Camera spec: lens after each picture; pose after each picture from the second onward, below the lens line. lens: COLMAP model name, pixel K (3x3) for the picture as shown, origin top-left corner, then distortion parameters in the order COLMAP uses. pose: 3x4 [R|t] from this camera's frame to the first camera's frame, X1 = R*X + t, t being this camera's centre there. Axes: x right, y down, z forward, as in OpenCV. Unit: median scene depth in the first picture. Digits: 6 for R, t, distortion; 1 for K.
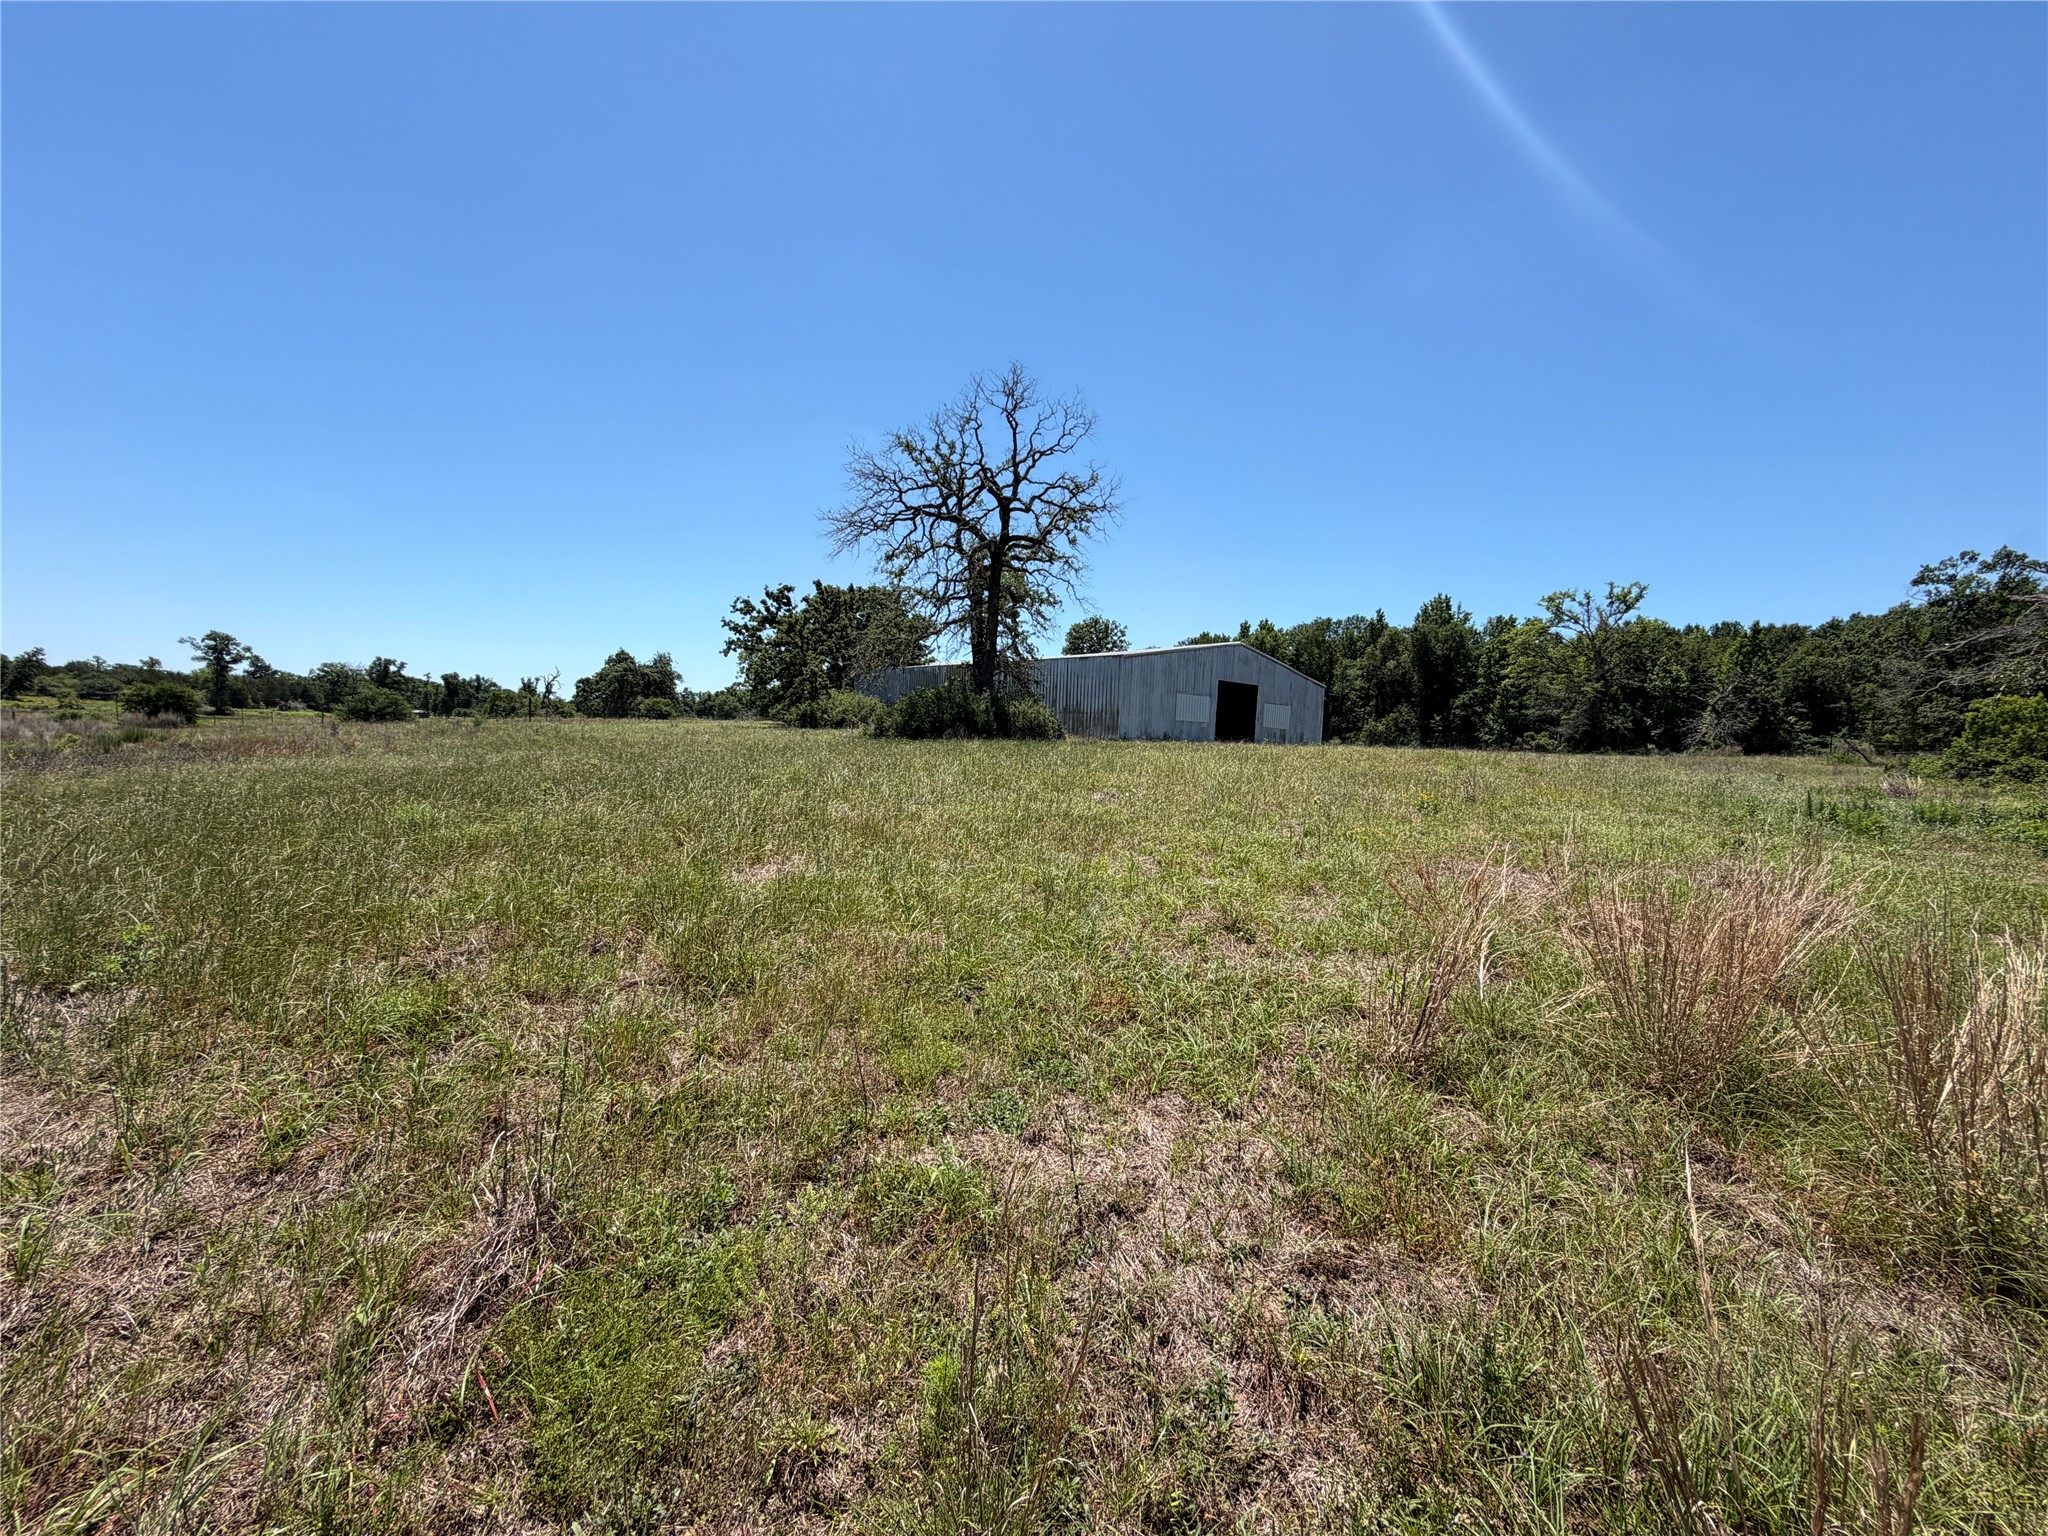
lens RADIAL K [[814.3, 0, 1025.8], [0, 814.3, 773.6], [0, 0, 1]] dist [0.000457, -0.000322]
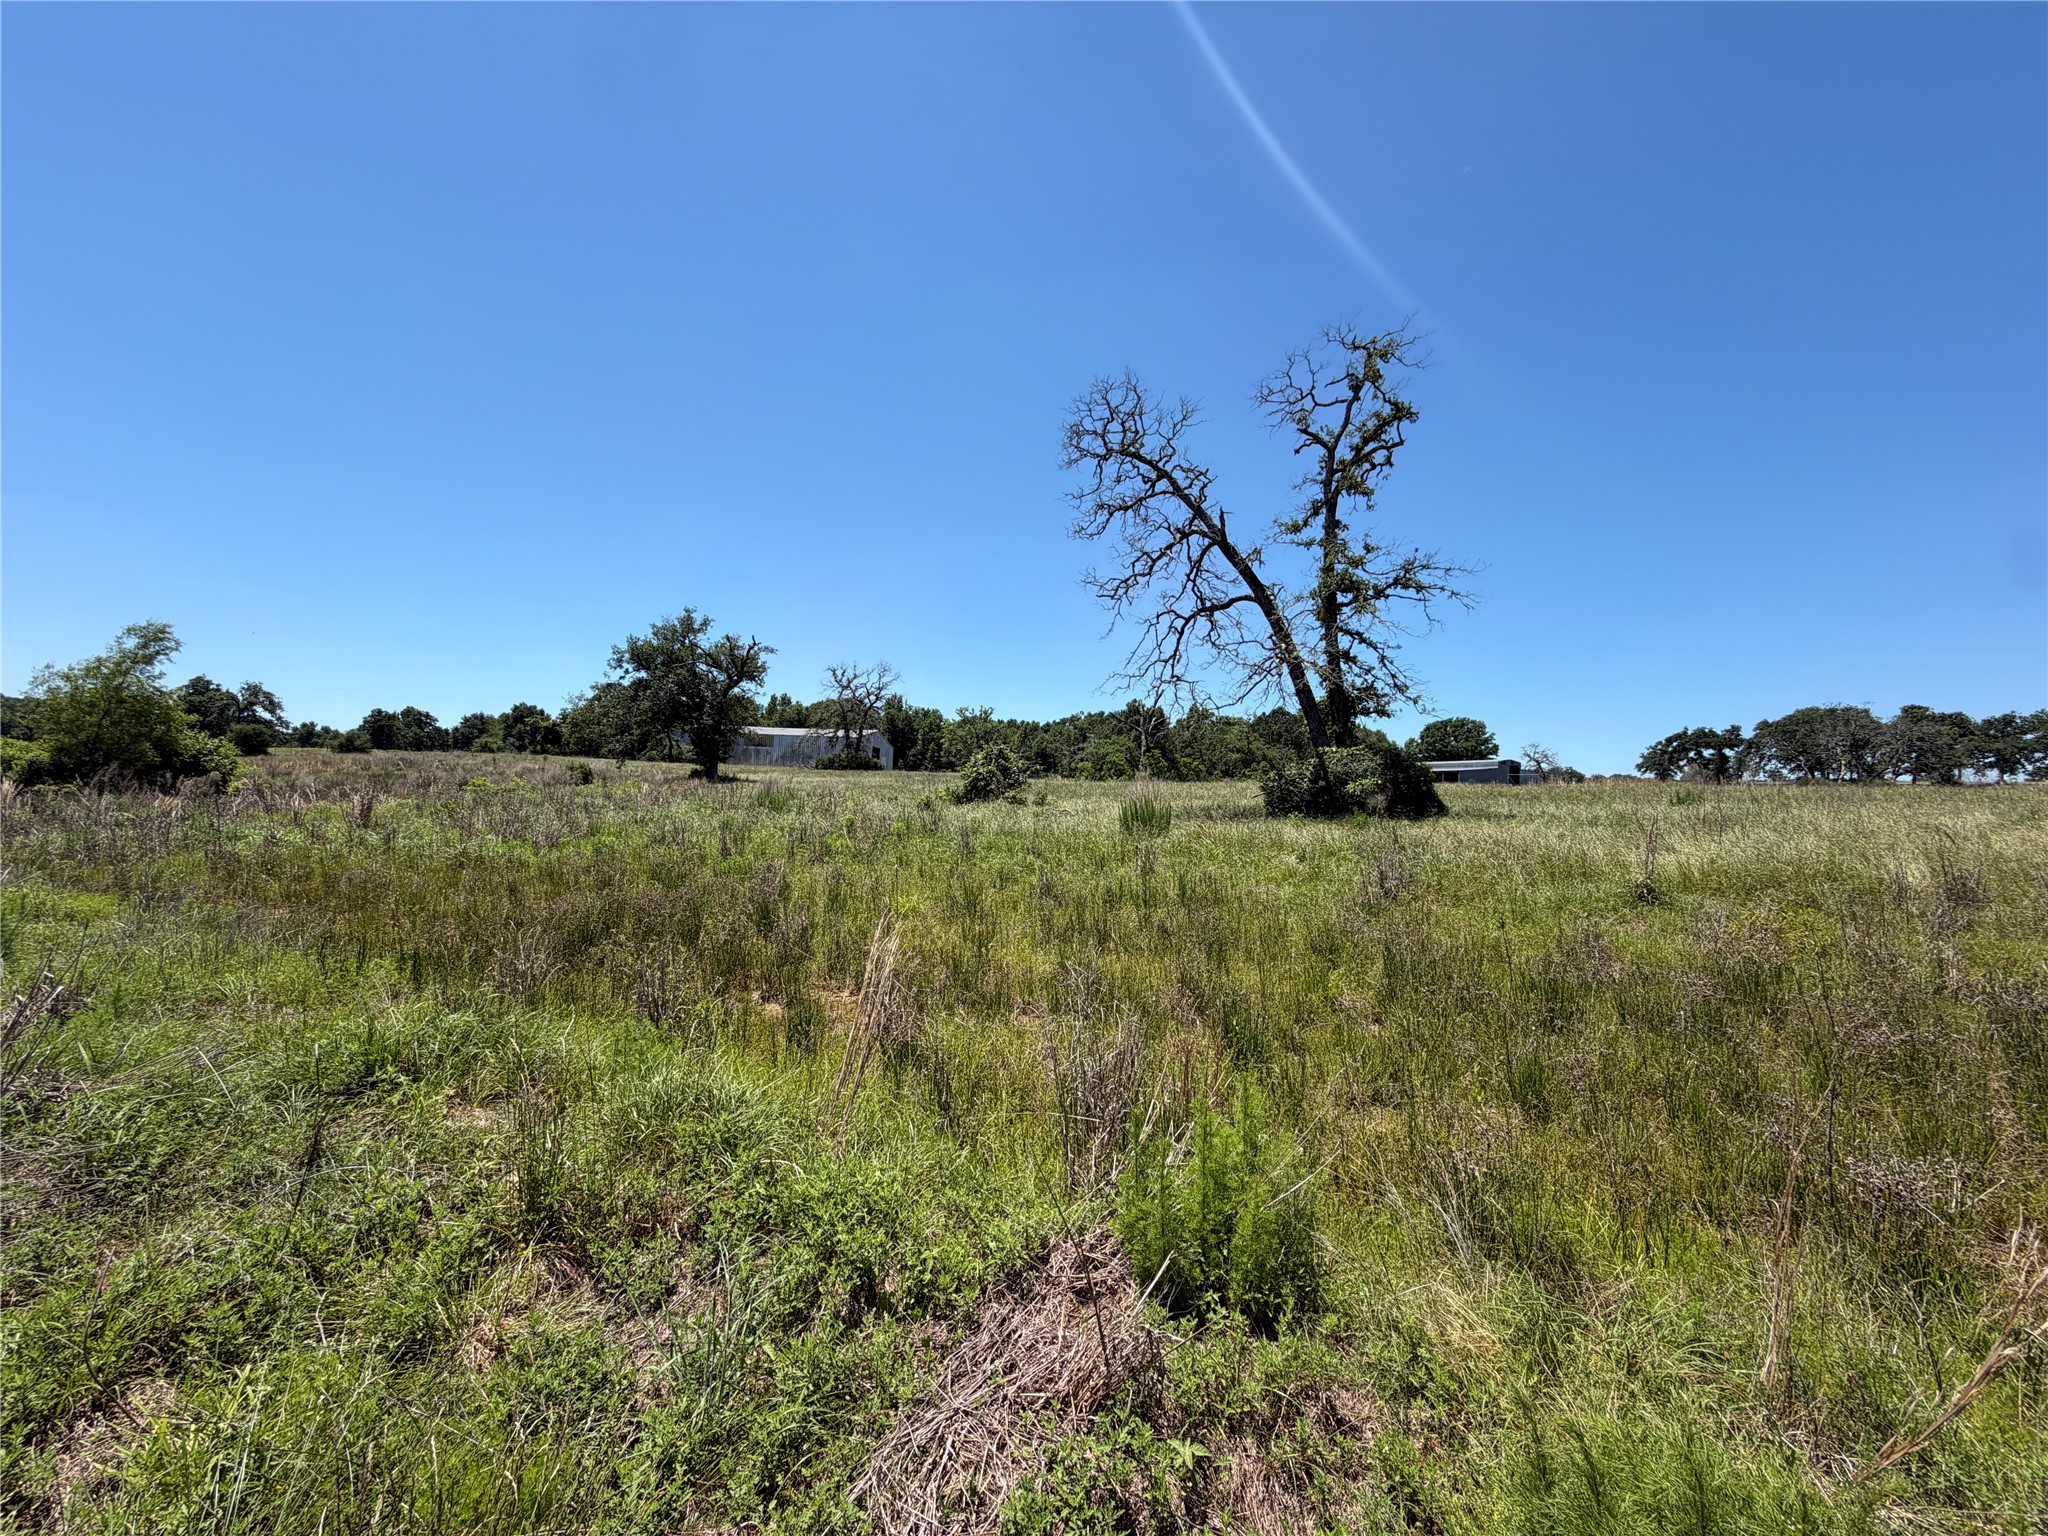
lens RADIAL K [[814.3, 0, 1020.0], [0, 814.3, 769.1], [0, 0, 1]] dist [0.000457, -0.000322]
pose [[0.725211, 0.012078, 0.688420, -0.618129], [0.020137, 0.999046, -0.038740, 0.030559], [-0.688232, 0.041957, 0.724277, -0.581846]]
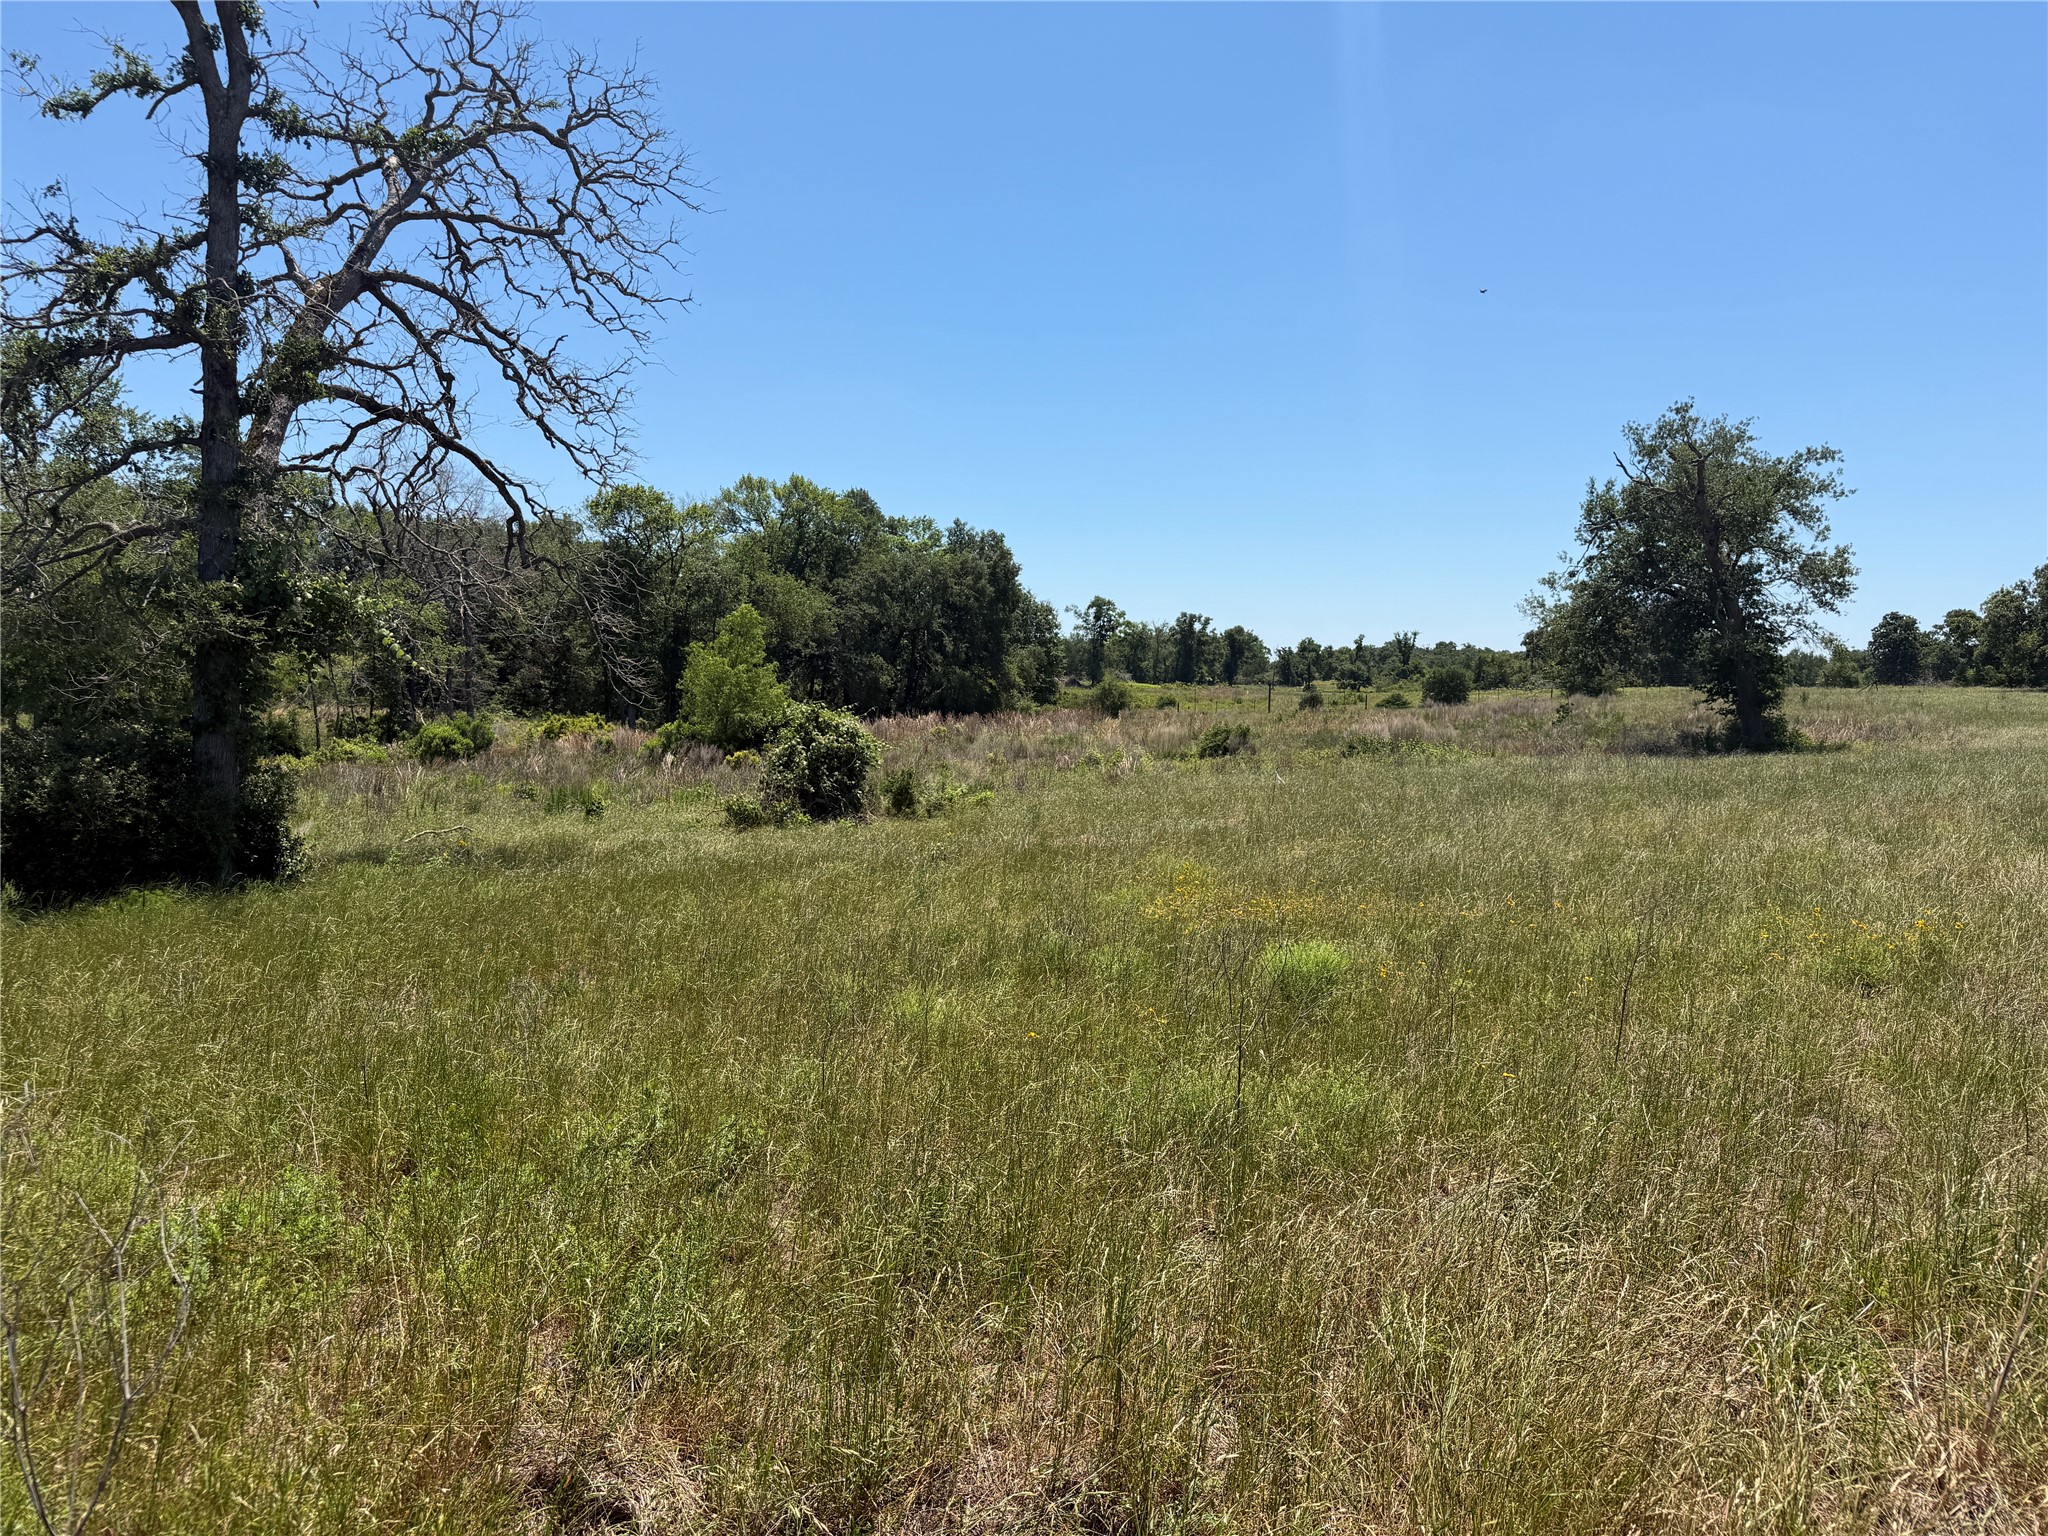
lens RADIAL K [[1438.1, 0, 1030.0], [0, 1438.1, 763.4], [0, 0, 1]] dist [0.062523, -0.047224]
pose [[0.813204, 0.011615, -0.581862, -0.208339], [-0.014649, 0.999893, -0.000514, 0.019012], [0.581794, 0.008942, 0.813287, -0.559397]]
